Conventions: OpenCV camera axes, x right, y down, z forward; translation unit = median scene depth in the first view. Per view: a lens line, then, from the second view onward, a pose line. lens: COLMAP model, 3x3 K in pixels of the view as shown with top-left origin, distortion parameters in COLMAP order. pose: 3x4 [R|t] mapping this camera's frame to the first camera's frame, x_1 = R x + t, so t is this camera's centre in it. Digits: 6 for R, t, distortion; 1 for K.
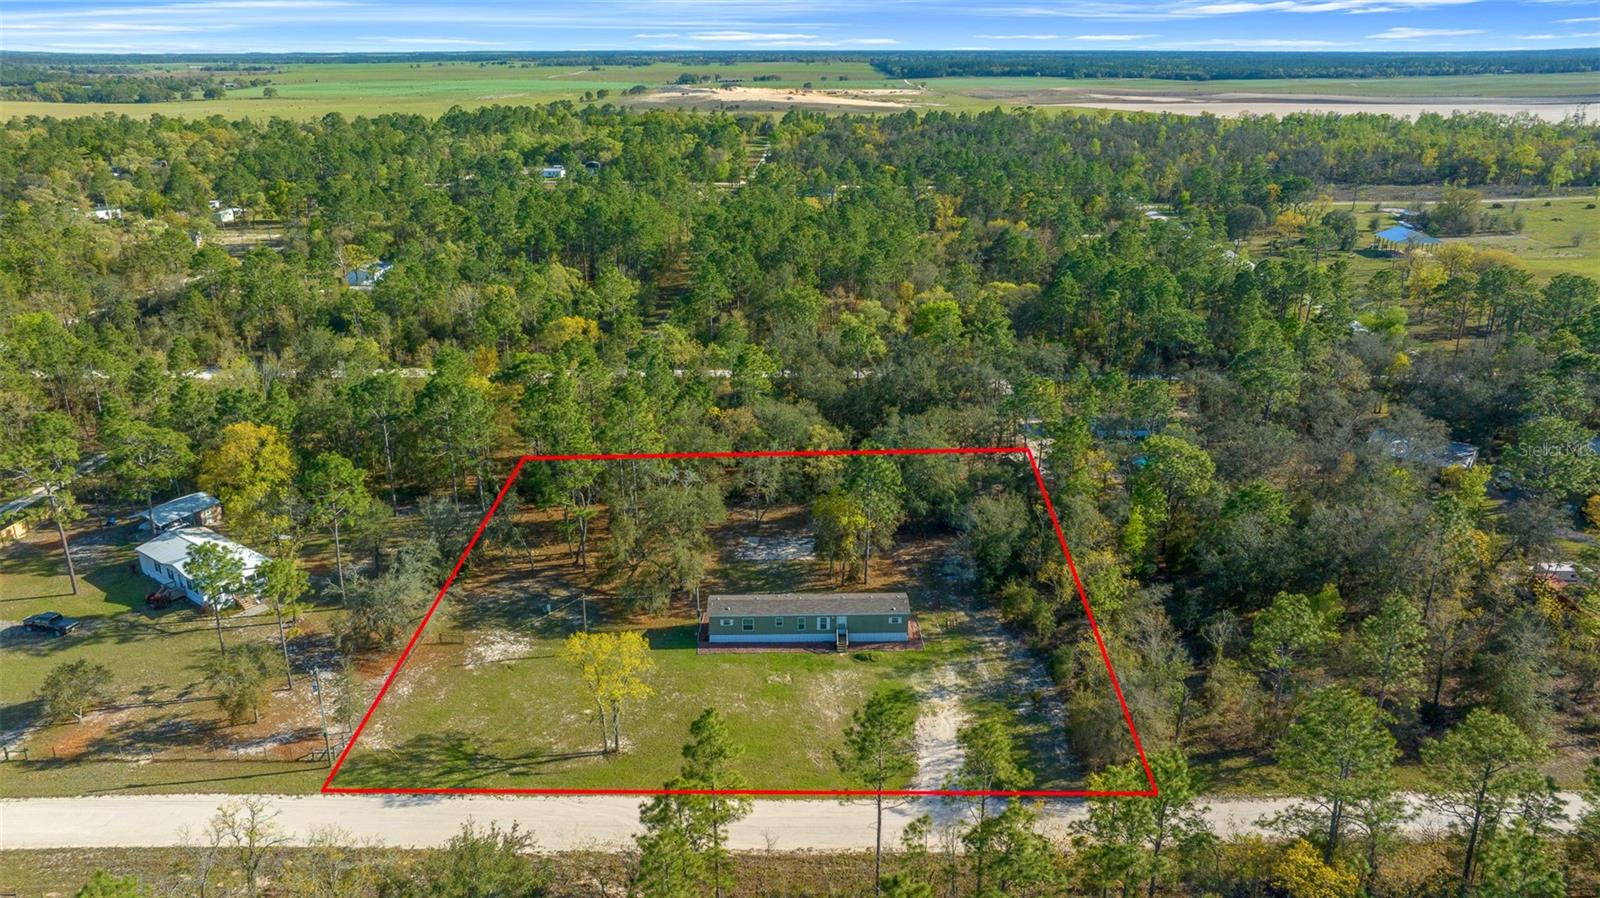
lens RADIAL K [[1121.7, 0, 800.0], [0, 1121.7, 449.0], [0, 0, 1]] dist [-0.009785, 0.001461]
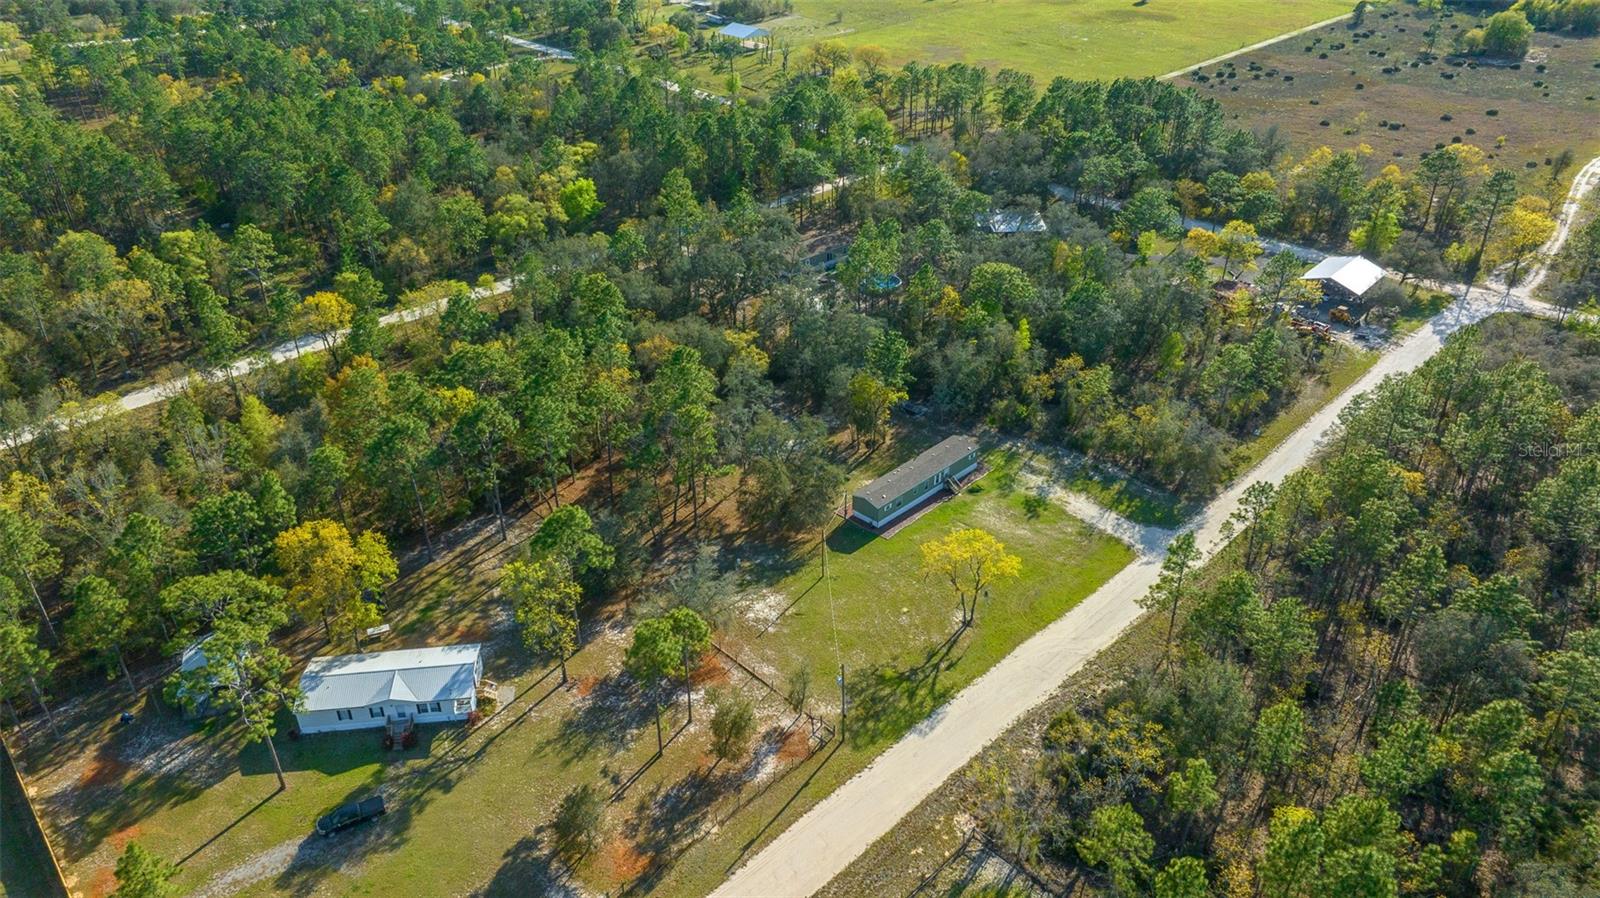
lens RADIAL K [[1121.7, 0, 800.0], [0, 1121.7, 449.0], [0, 0, 1]] dist [-0.009785, 0.001461]
pose [[0.714107, -0.359085, 0.600924, -0.839288], [0.235003, 0.931570, 0.277399, -0.263832], [-0.659412, -0.056873, 0.749627, 0.147554]]
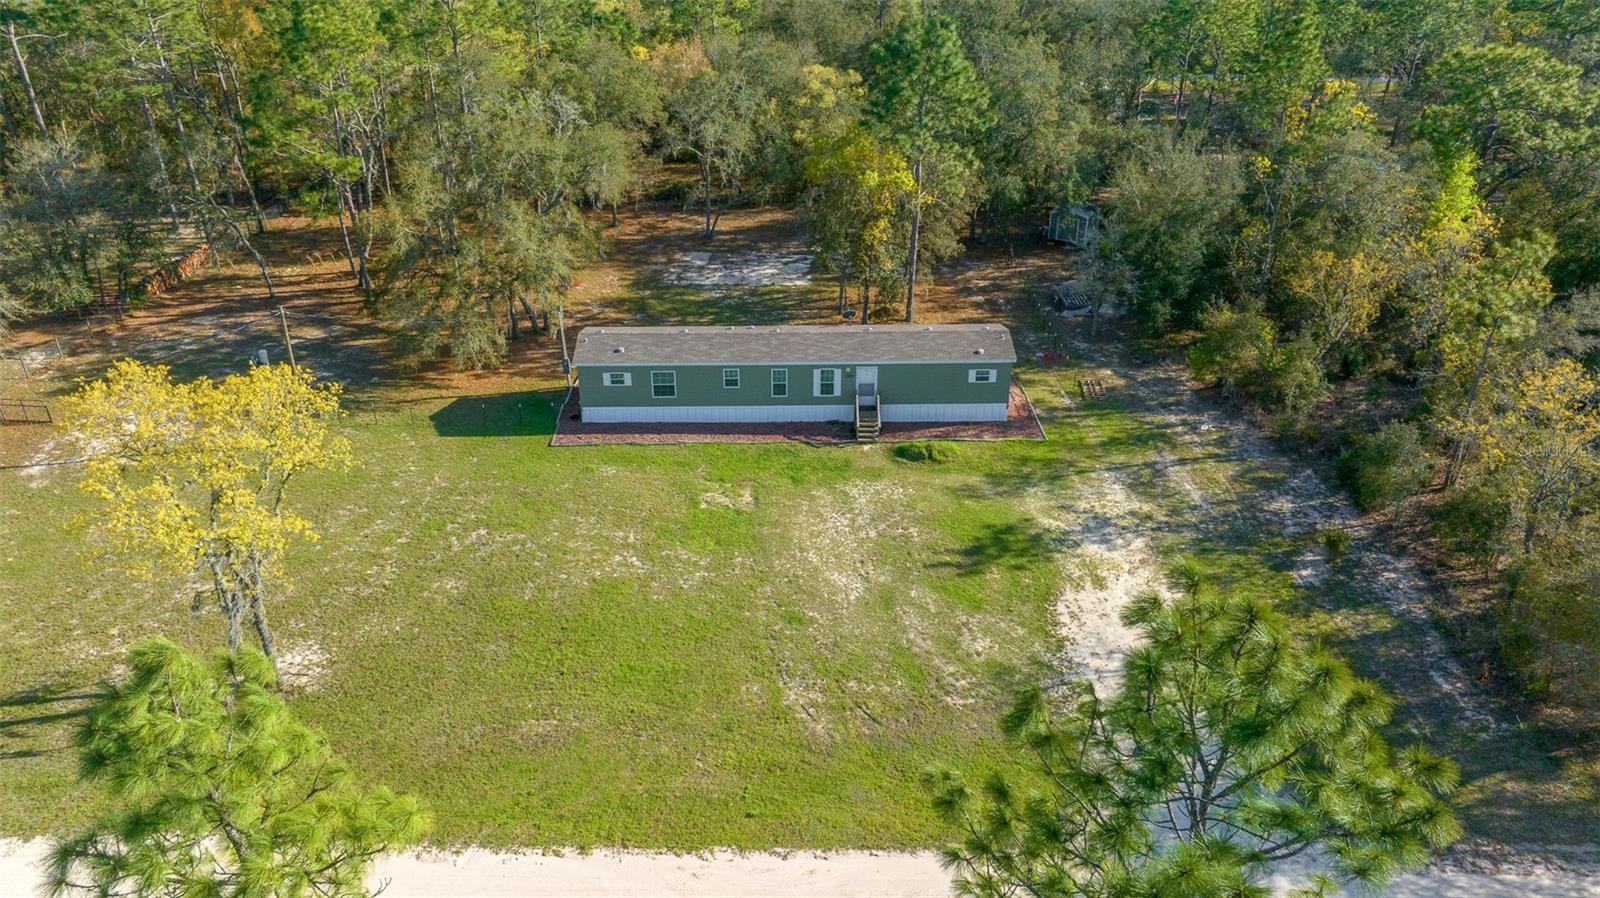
lens RADIAL K [[1137.0, 0, 799.7], [0, 1137.0, 423.8], [0, 0, 1]] dist [-0.028177, -0.003692]
pose [[0.999995, 0.003042, -0.000951, 0.010008], [-0.002898, 0.992116, 0.125293, 0.113150], [0.001324, -0.125290, 0.992119, 0.530365]]
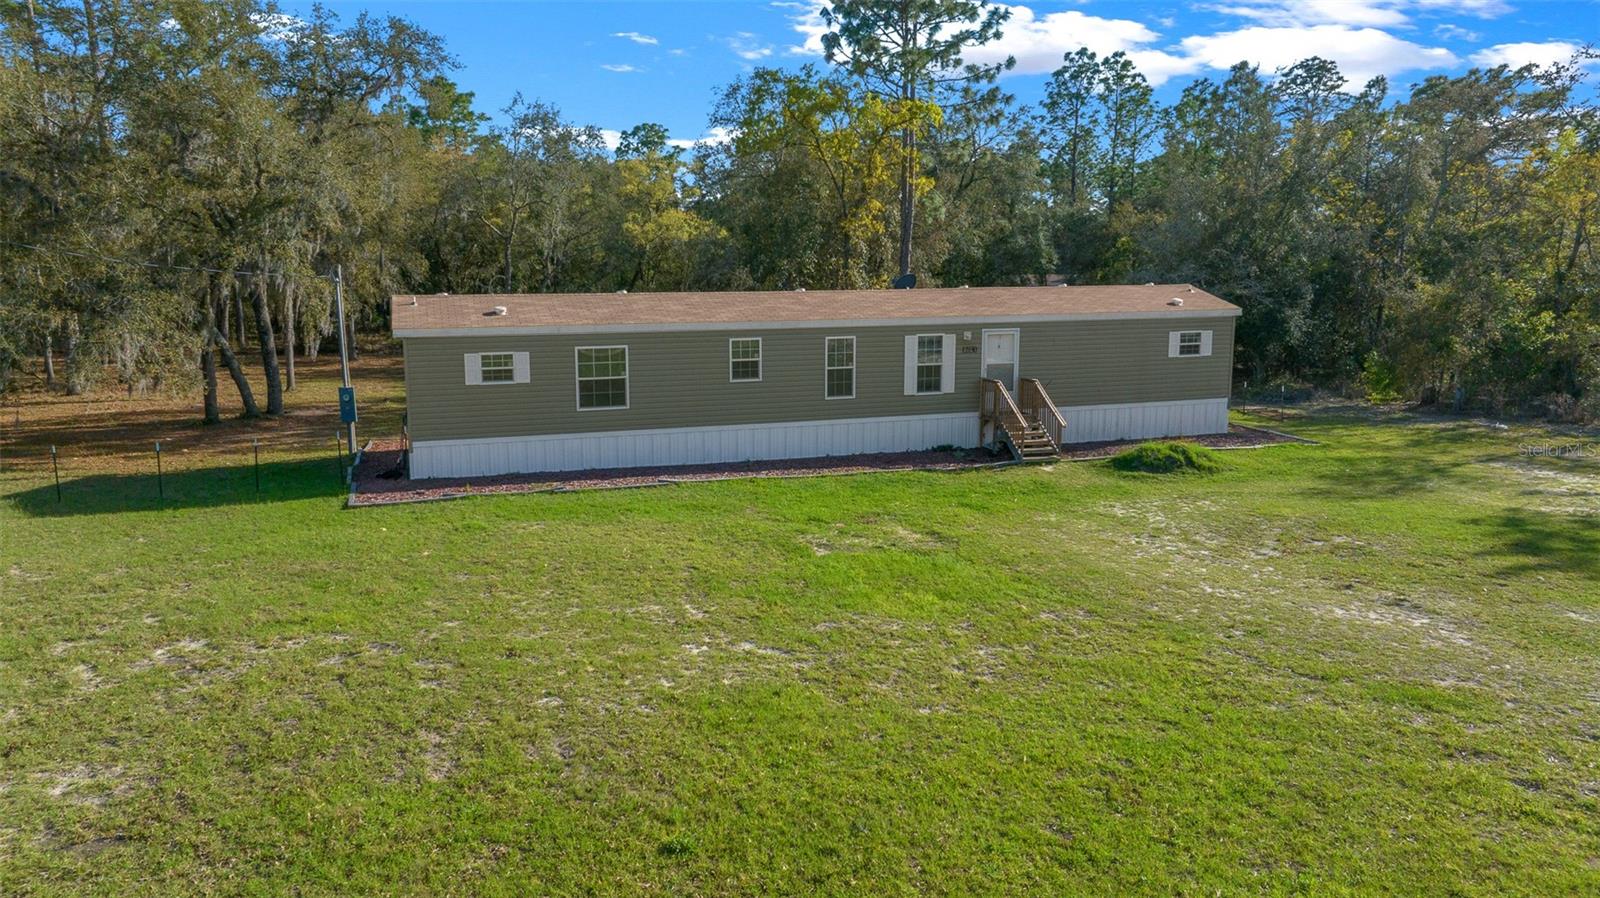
lens RADIAL K [[1137.0, 0, 799.7], [0, 1137.0, 423.8], [0, 0, 1]] dist [-0.028177, -0.003692]
pose [[0.953718, -0.045826, 0.297191, -0.074008], [0.101138, 0.979626, -0.173507, 0.204050], [-0.283185, 0.195534, 0.938921, 0.786026]]
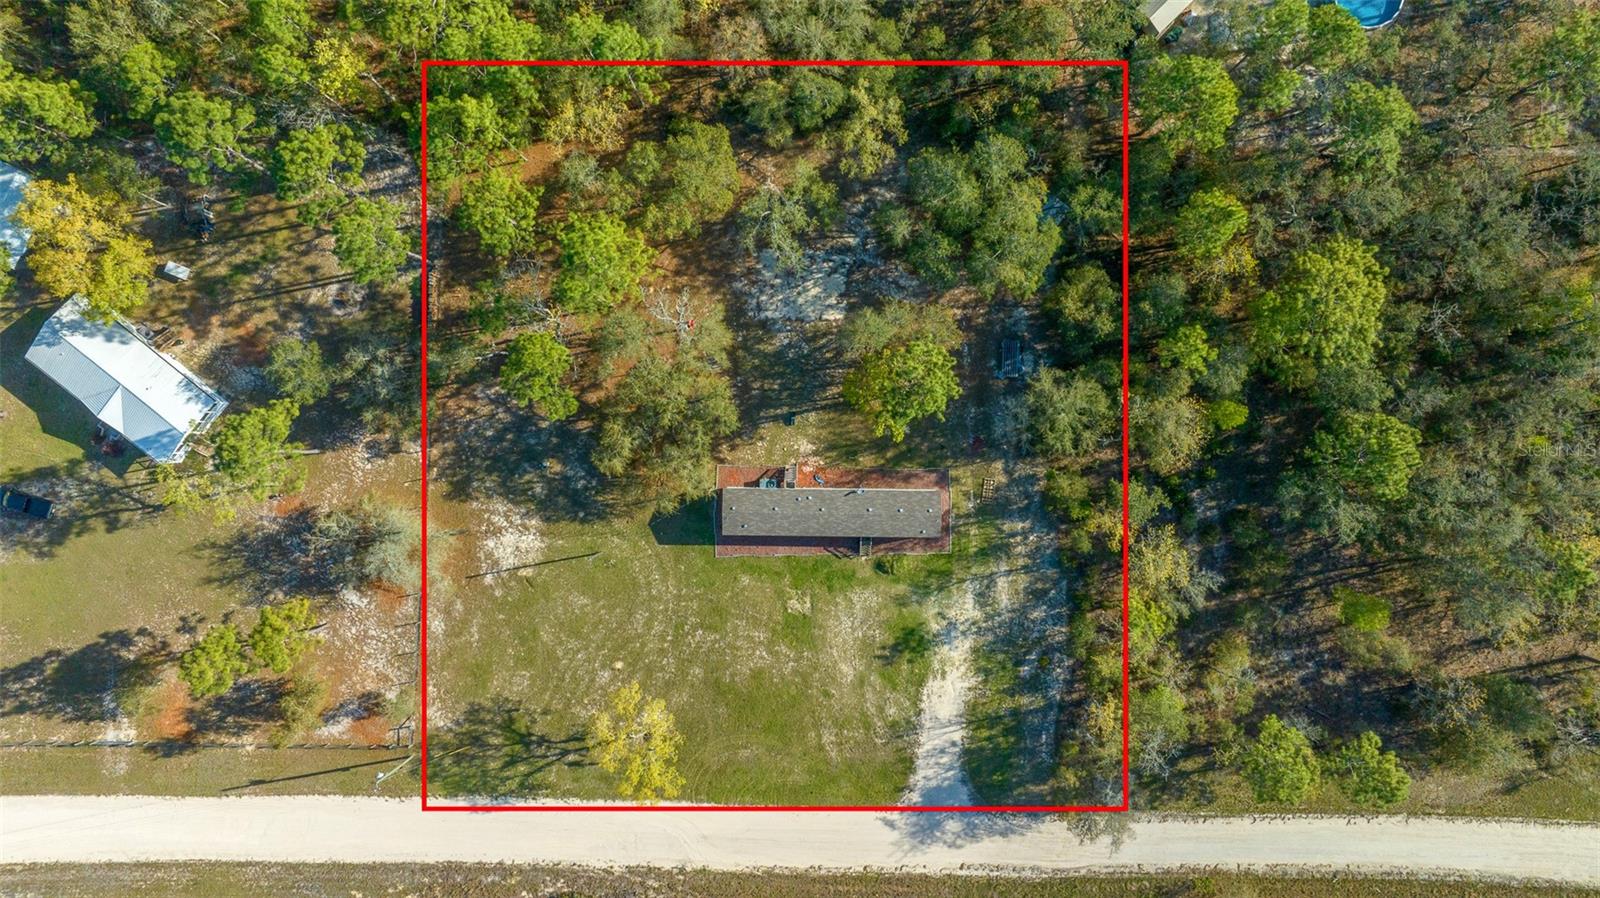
lens RADIAL K [[1121.7, 0, 800.0], [0, 1121.7, 449.0], [0, 0, 1]] dist [-0.009785, 0.001461]
pose [[0.999643, 0.026655, -0.002058, -0.018059], [-0.006898, 0.331550, 0.943412, -0.748939], [0.025829, -0.943061, 0.331615, 0.749663]]
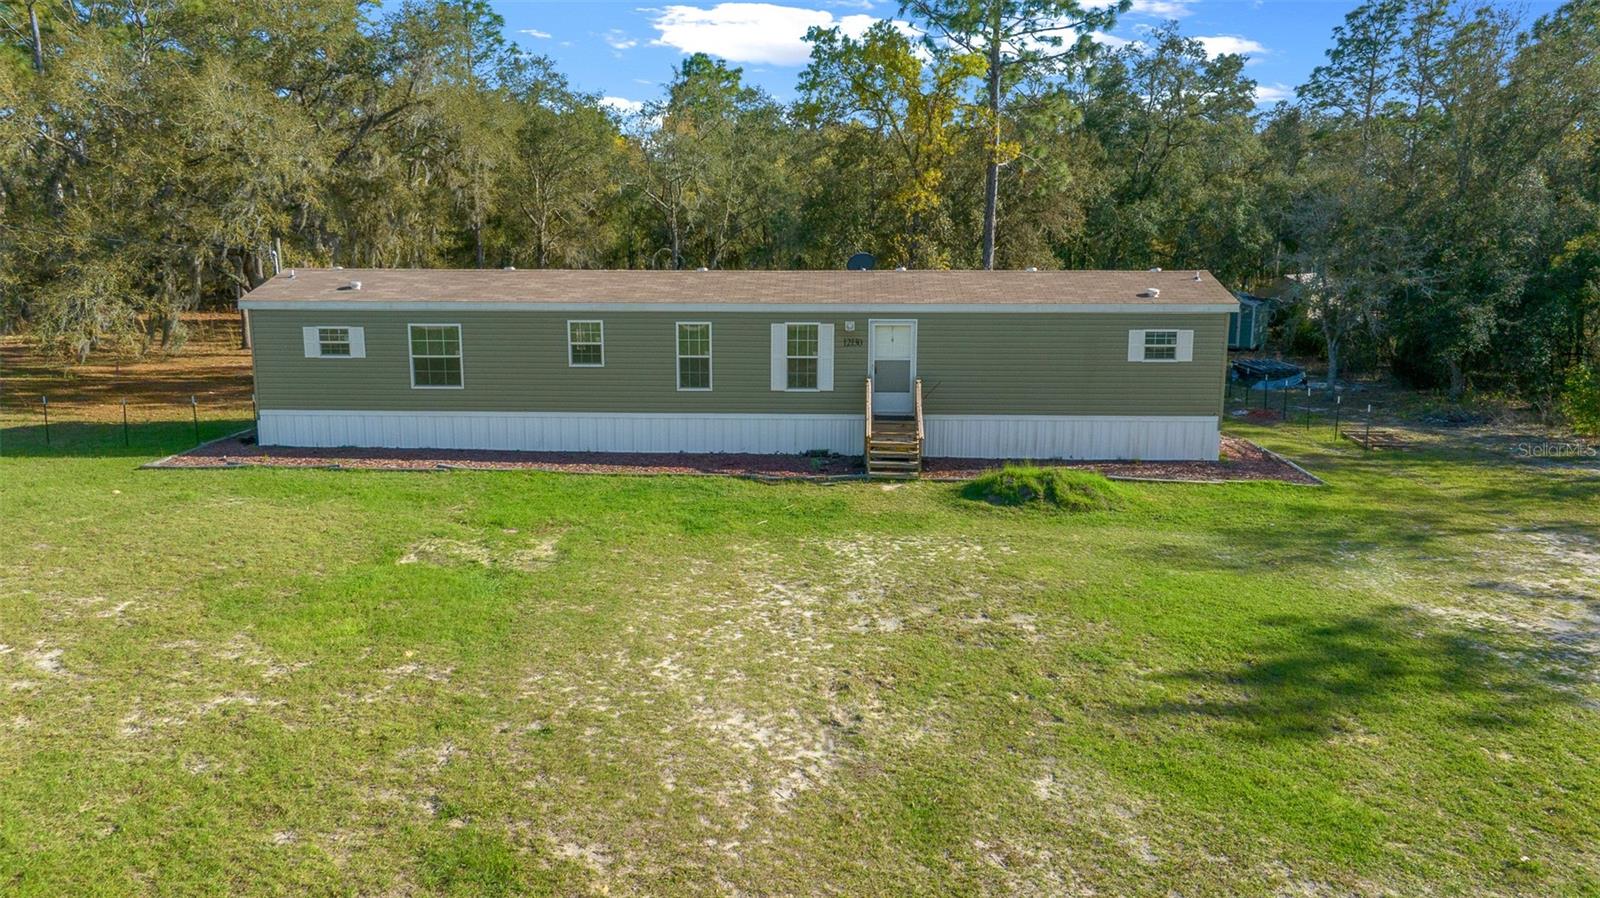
lens RADIAL K [[1137.0, 0, 799.7], [0, 1137.0, 423.8], [0, 0, 1]] dist [-0.028177, -0.003692]
pose [[0.998166, 0.014009, -0.058887, 0.032486], [-0.023439, 0.986406, -0.162649, 0.199620], [0.055808, 0.163731, 0.984925, 0.794891]]
